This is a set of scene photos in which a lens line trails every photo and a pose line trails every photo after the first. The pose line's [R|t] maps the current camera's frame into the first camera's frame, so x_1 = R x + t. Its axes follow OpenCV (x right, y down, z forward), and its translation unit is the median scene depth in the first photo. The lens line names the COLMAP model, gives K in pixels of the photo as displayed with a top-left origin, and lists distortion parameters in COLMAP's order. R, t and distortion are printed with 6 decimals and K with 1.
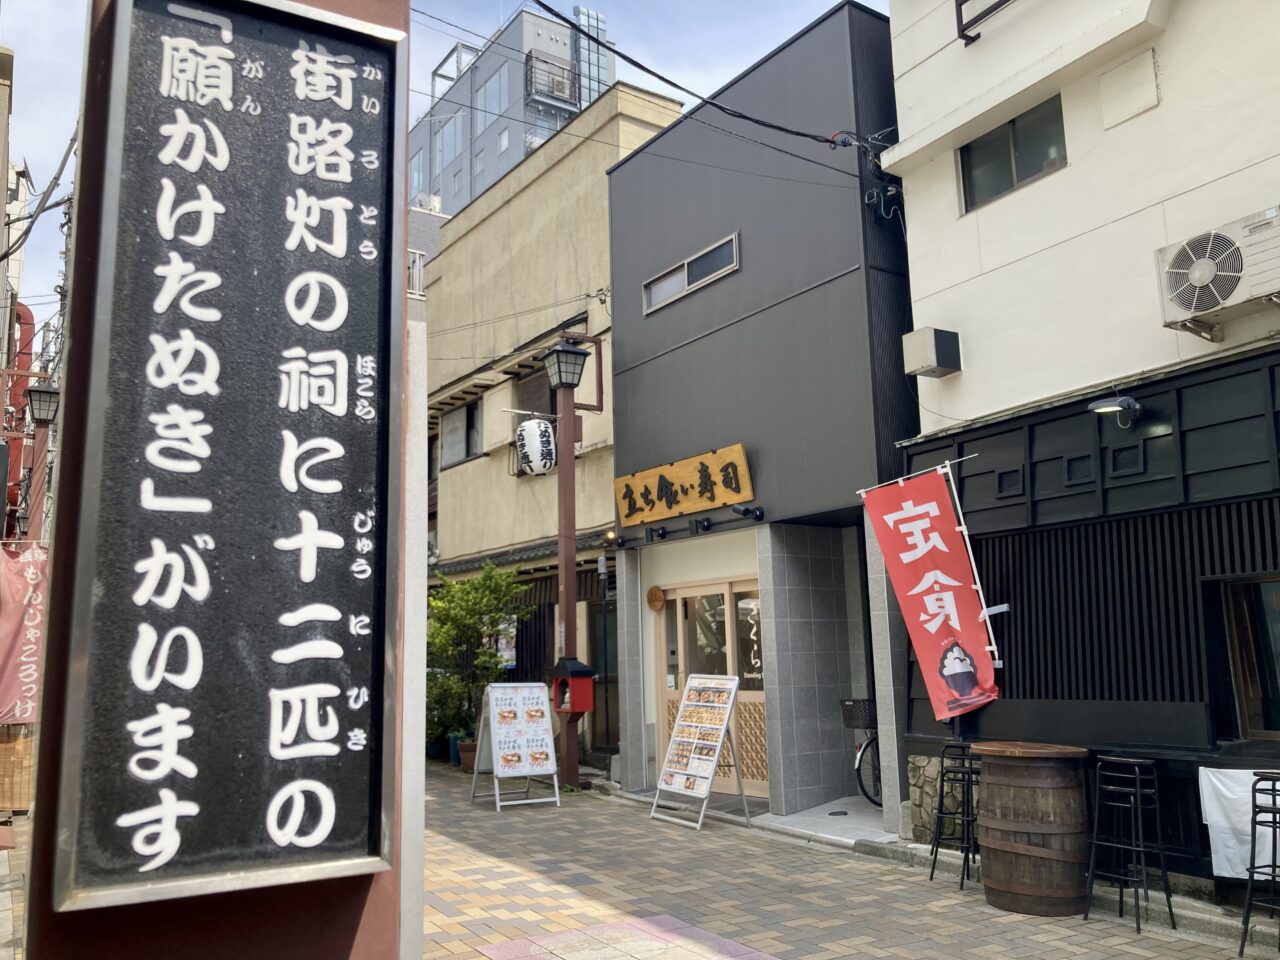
lens RADIAL K [[1122.5, 0, 640.5], [0, 1122.5, 456.9], [0, 0, 1]] dist [0.101507, -0.212318]
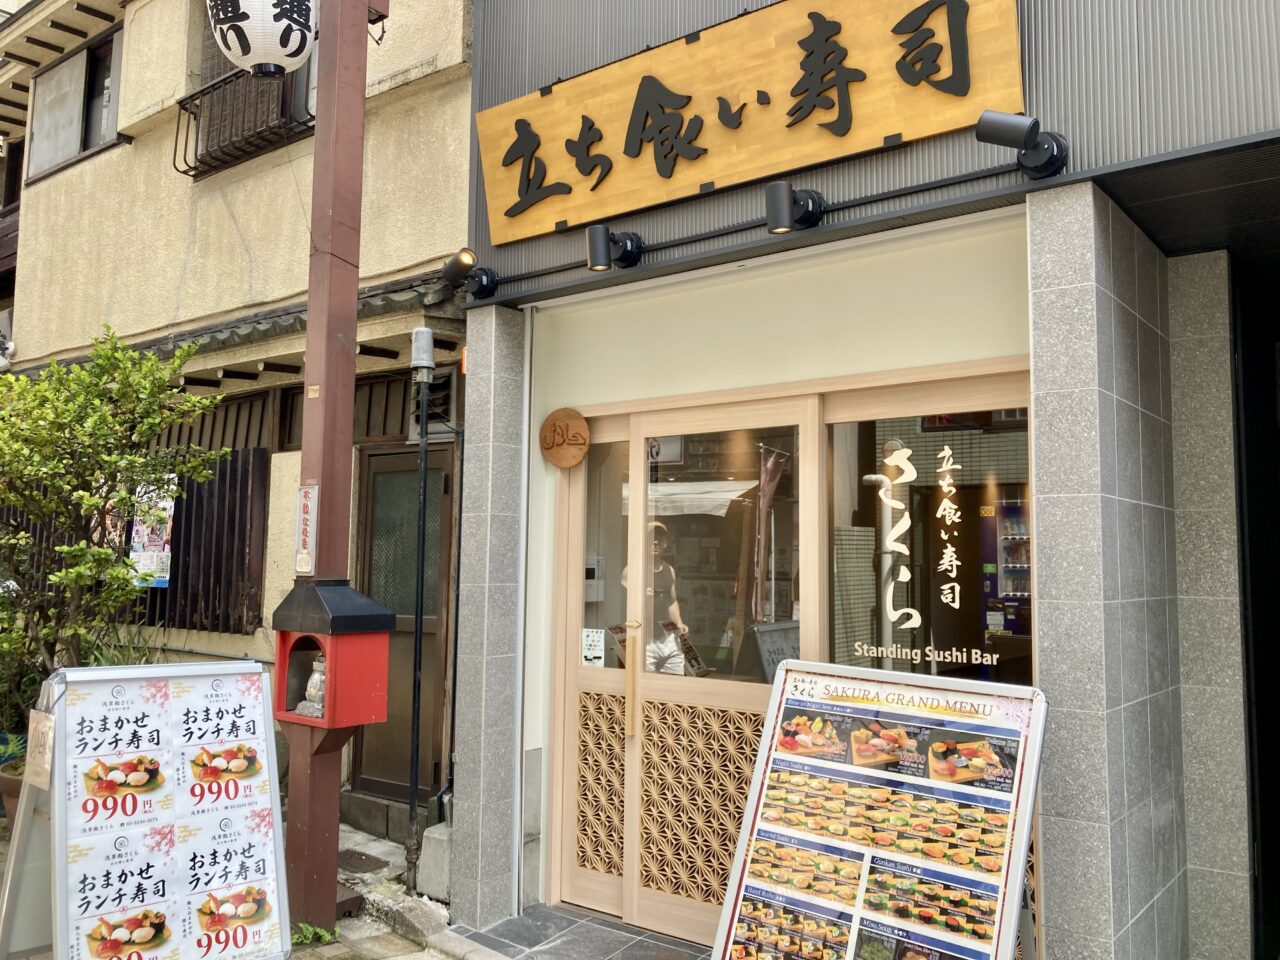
lens RADIAL K [[1029.5, 0, 640.0], [0, 1029.5, 480.0], [0, 0, 1]] dist [0.021153, -0.007585]
pose [[0.950729, 0.061889, 0.303782, -0.071265], [-0.091250, 0.992329, 0.083412, 0.110087], [-0.296289, -0.107023, 0.949083, 0.660961]]
